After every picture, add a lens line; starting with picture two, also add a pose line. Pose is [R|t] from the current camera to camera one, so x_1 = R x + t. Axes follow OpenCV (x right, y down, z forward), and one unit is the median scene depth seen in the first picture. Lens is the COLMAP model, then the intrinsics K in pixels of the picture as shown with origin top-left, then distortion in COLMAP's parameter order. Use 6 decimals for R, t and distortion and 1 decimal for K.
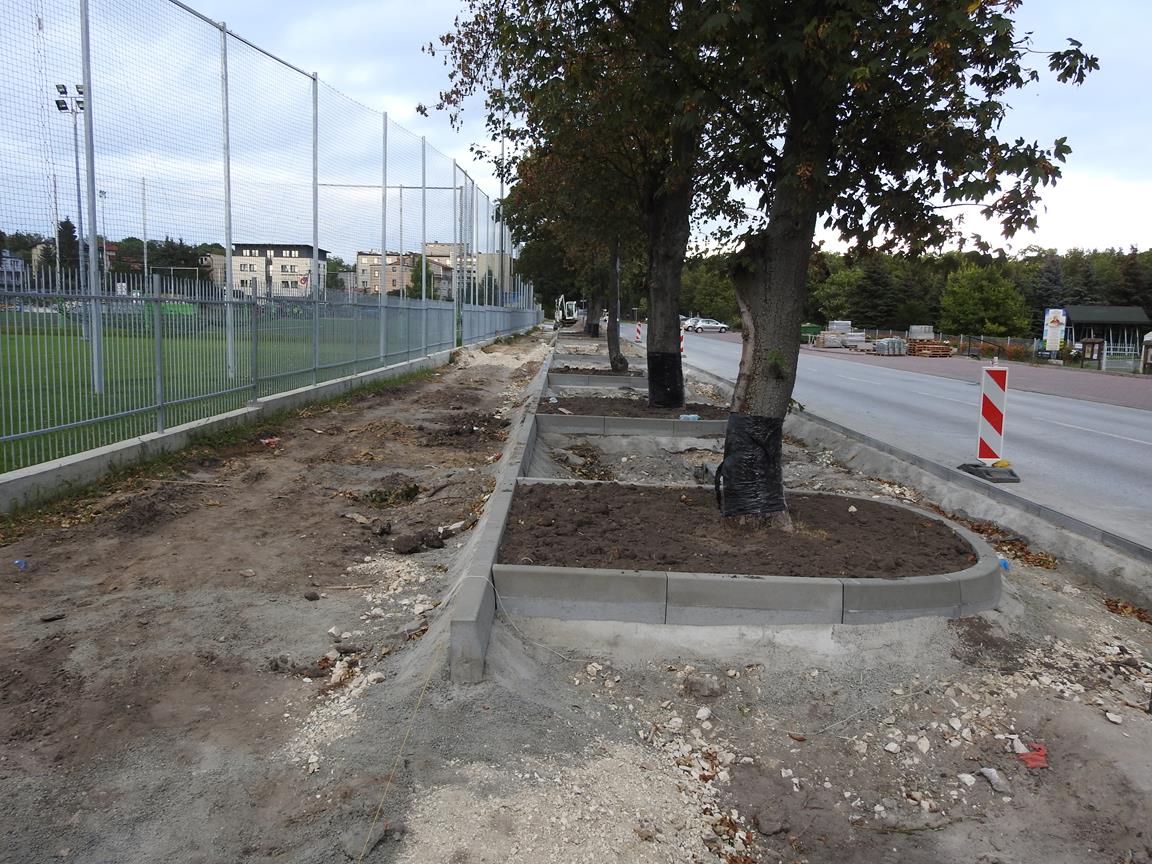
lens RADIAL K [[895.4, 0, 578.7], [0, 895.4, 430.2], [0, 0, 1]] dist [-0.000955, -0.007203]
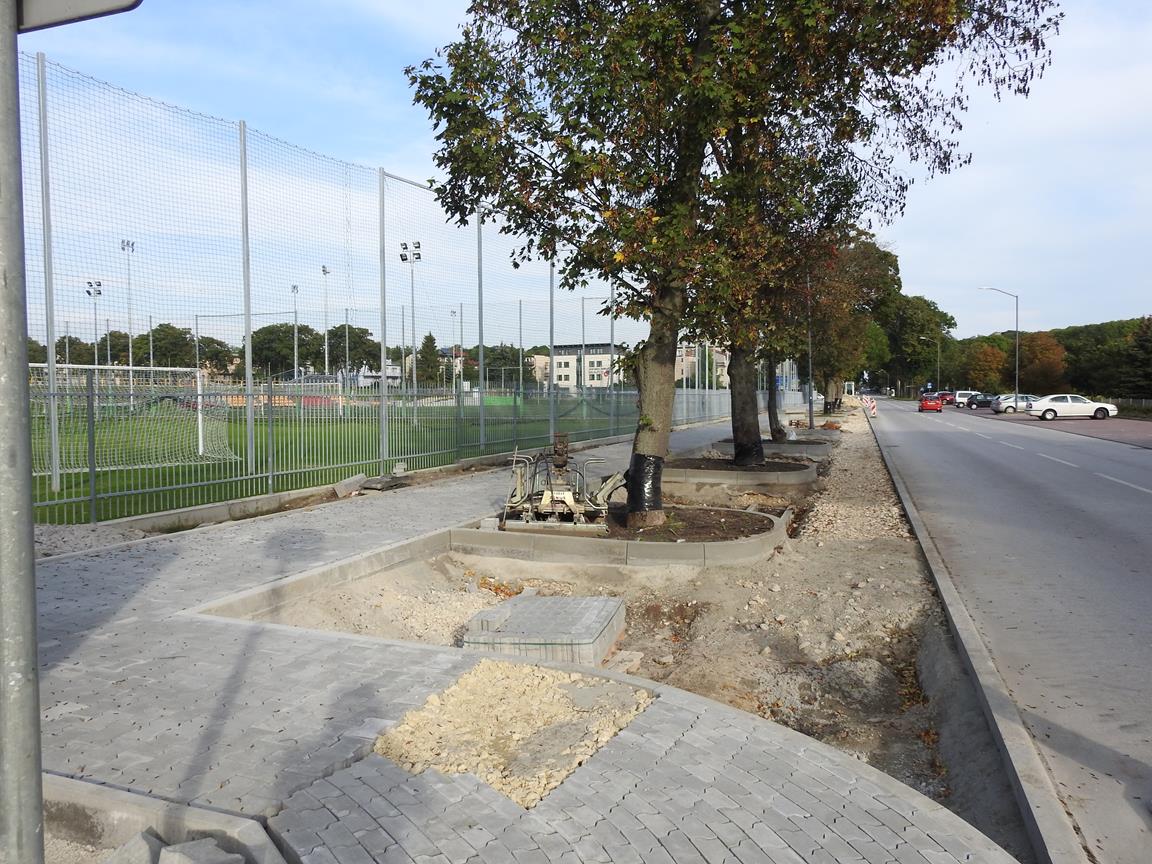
lens RADIAL K [[820.2, 0, 574.3], [0, 820.2, 428.0], [0, 0, 1]] dist [-0.004404, -0.003213]
pose [[0.939230, -0.020884, -0.342651, 0.047170], [-0.010878, 0.995836, -0.090513, 0.005366], [0.343115, 0.088740, 0.935092, -0.034653]]
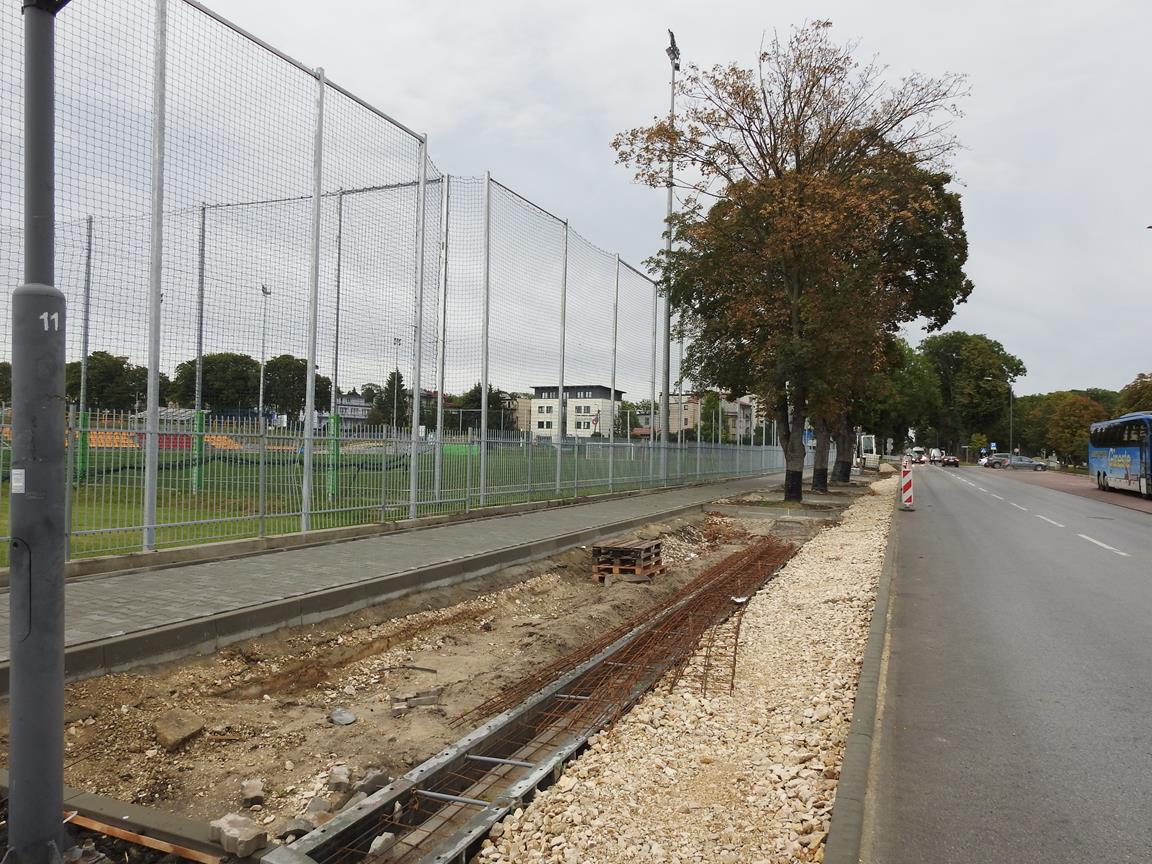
lens RADIAL K [[820.2, 0, 582.8], [0, 820.2, 437.1], [0, 0, 1]] dist [-0.004404, -0.003213]
pose [[0.924779, -0.011398, -0.380333, 0.053439], [-0.045887, 0.988915, -0.141212, -0.051000], [0.377727, 0.148043, 0.914005, 0.403745]]
